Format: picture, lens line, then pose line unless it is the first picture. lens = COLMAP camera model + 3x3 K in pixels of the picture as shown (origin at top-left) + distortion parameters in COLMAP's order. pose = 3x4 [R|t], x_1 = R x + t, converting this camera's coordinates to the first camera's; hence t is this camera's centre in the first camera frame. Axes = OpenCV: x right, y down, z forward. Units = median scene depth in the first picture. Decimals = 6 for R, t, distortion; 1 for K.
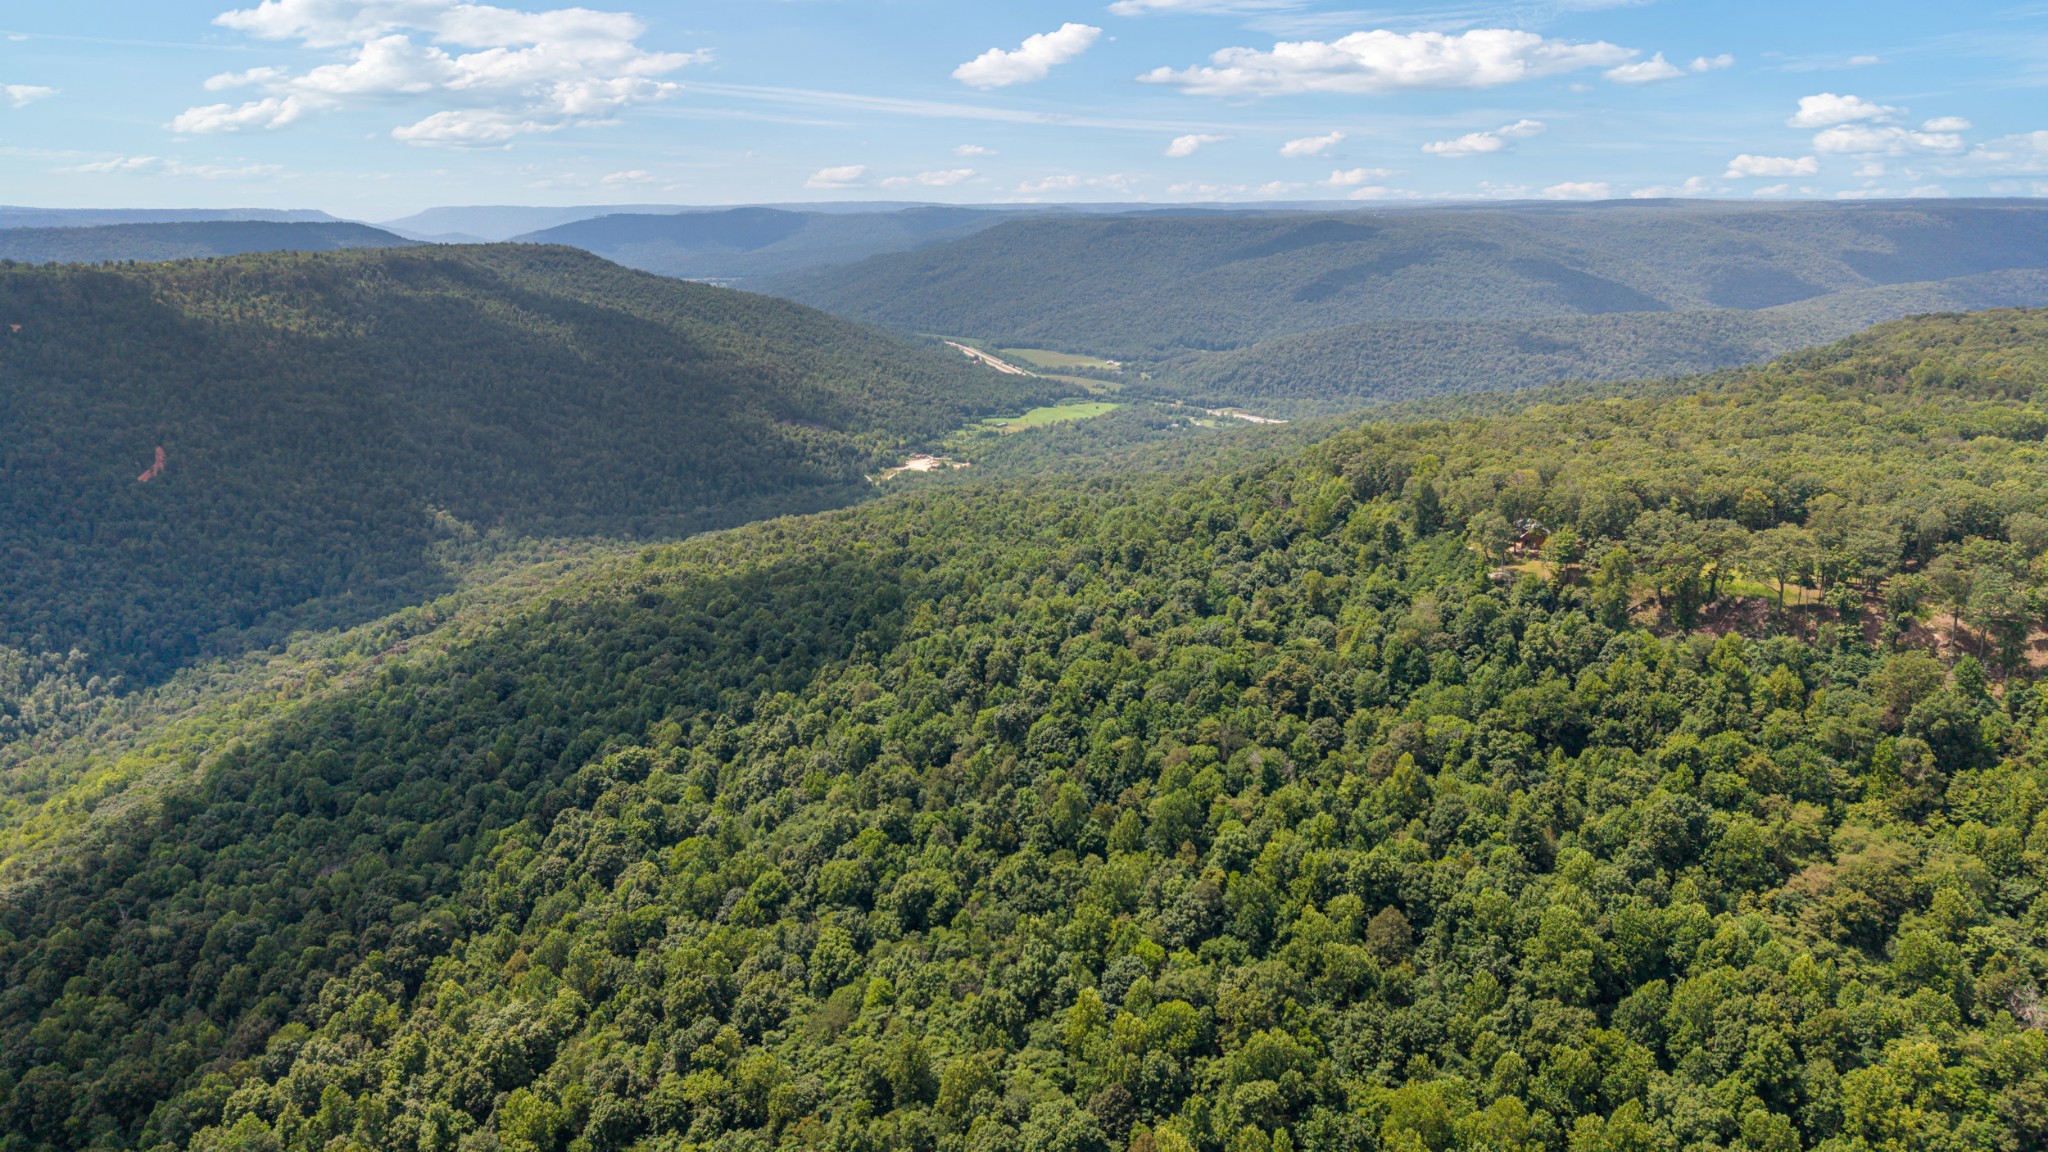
lens RADIAL K [[1431.8, 0, 1033.1], [0, 1431.8, 570.9], [0, 0, 1]] dist [0.007248, 0.000716]
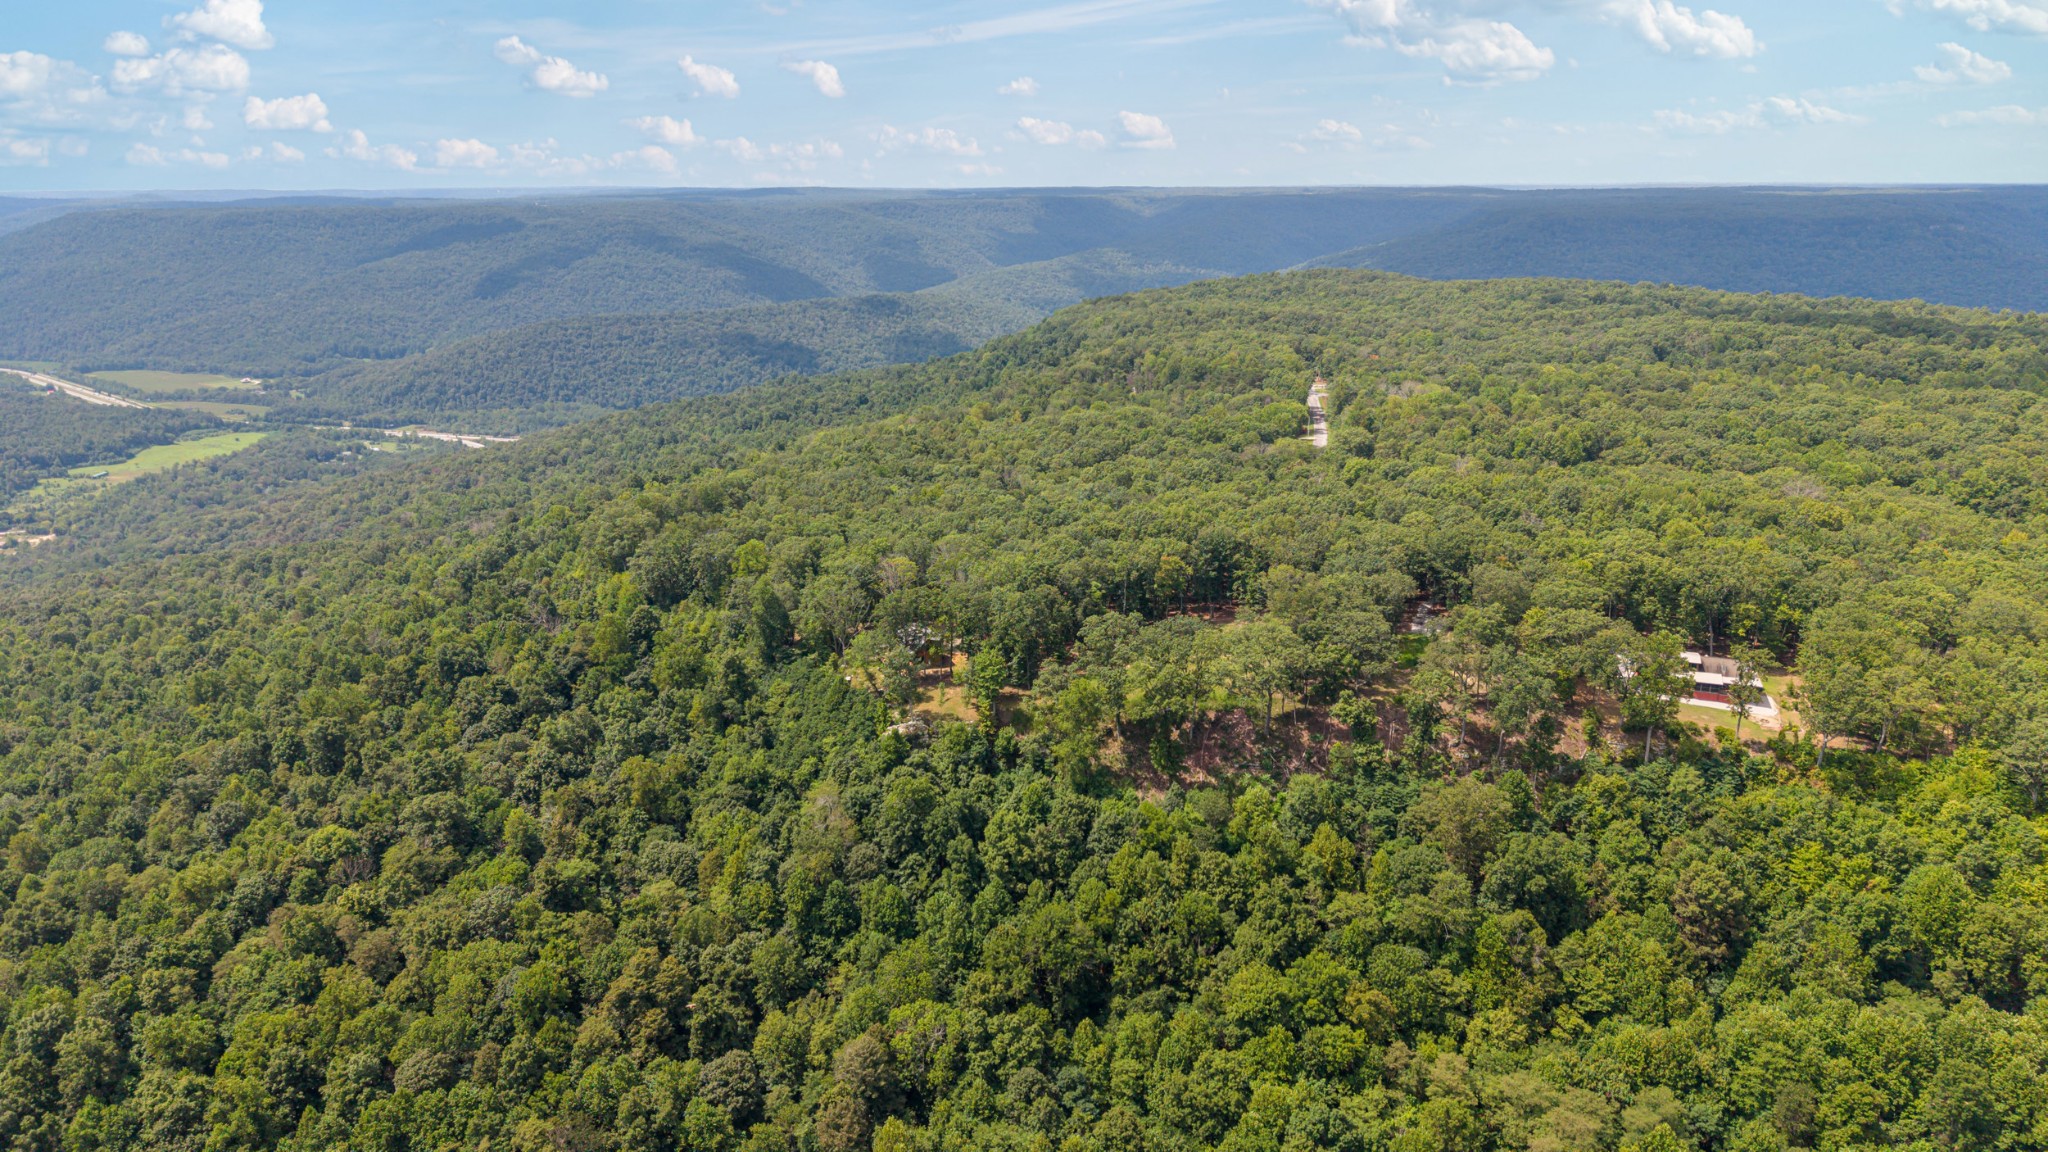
lens RADIAL K [[1431.8, 0, 1033.1], [0, 1431.8, 570.9], [0, 0, 1]] dist [0.007248, 0.000716]
pose [[0.850653, -0.133729, 0.508435, 0.028371], [0.129641, 0.990600, 0.043647, -0.091749], [-0.509493, 0.028786, 0.859993, 0.347753]]
